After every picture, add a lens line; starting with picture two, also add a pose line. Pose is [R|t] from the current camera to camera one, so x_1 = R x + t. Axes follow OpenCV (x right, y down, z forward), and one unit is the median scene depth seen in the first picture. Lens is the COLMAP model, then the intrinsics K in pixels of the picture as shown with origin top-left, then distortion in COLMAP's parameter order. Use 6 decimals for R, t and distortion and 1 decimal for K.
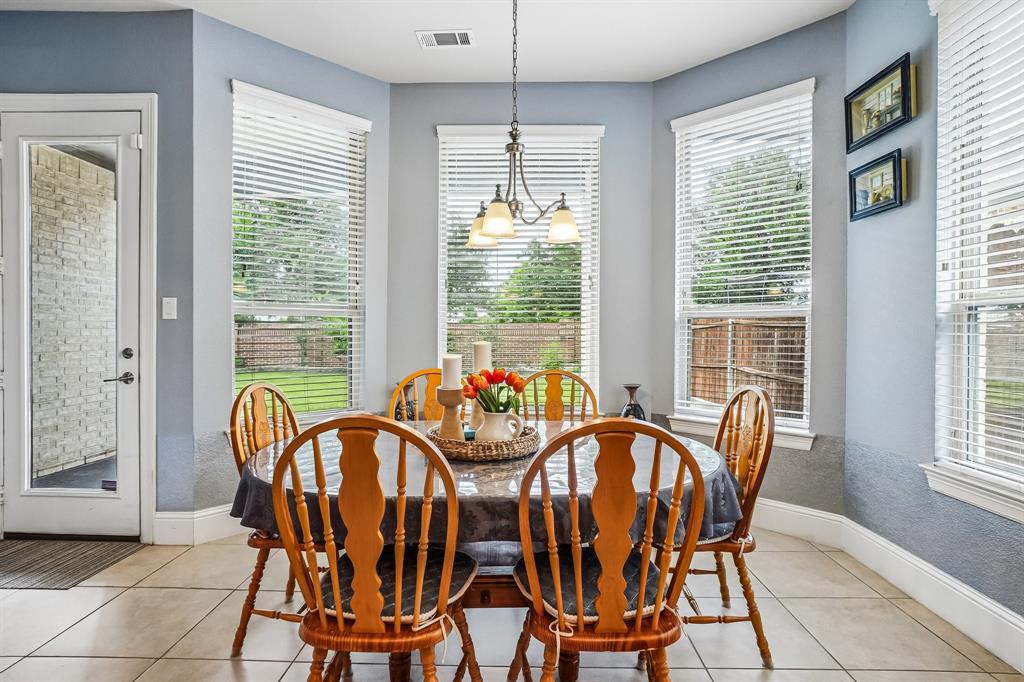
lens RADIAL K [[509.7, 0, 509.1], [0, 509.7, 333.8], [0, 0, 1]] dist [-0.027347, 0.000726]
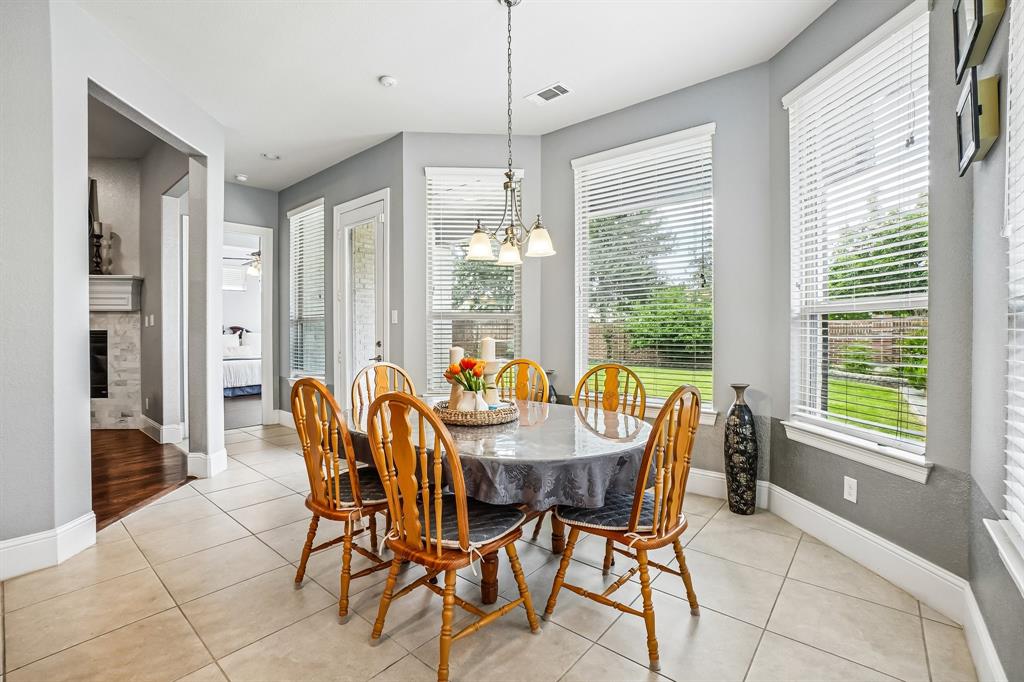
lens RADIAL K [[450.5, 0, 514.6], [0, 450.5, 333.4], [0, 0, 1]] dist [-0.054100, 0.020579]
pose [[0.780498, 0.000099, -0.625158, 0.549111], [0.002095, 0.999994, 0.002774, 0.000743], [0.625154, -0.003474, 0.780494, 0.102192]]
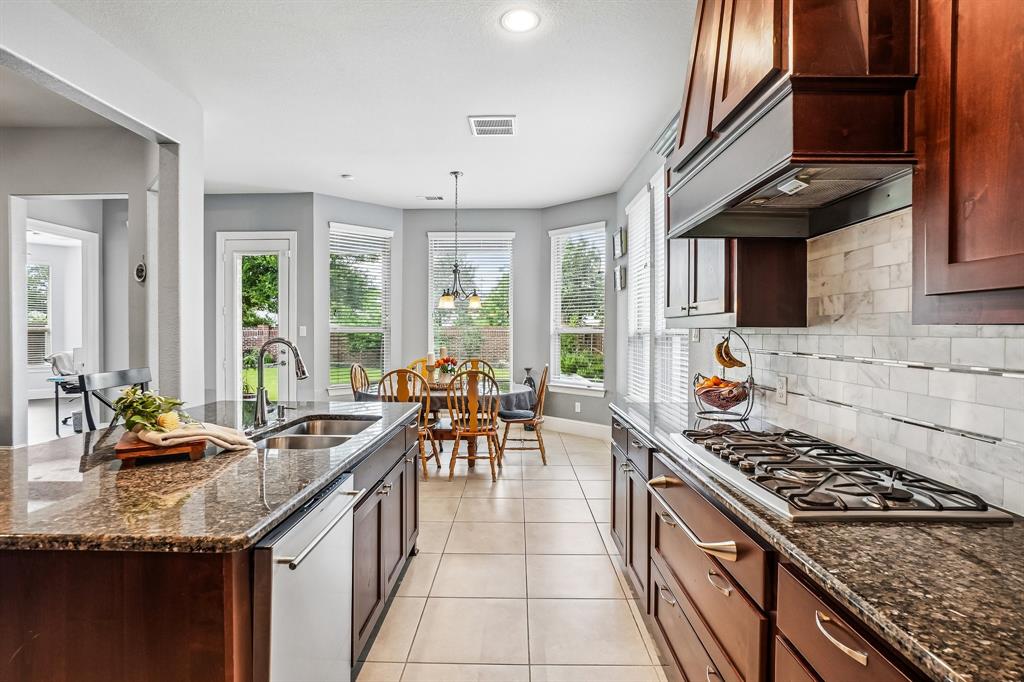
lens RADIAL K [[497.5, 0, 508.3], [0, 497.5, 334.4], [0, 0, 1]] dist [-0.027265, 0.000687]
pose [[0.999985, -0.001874, 0.005124, 0.196914], [0.001852, 0.999989, 0.004219, -0.044556], [-0.005132, -0.004209, 0.999978, -1.135150]]
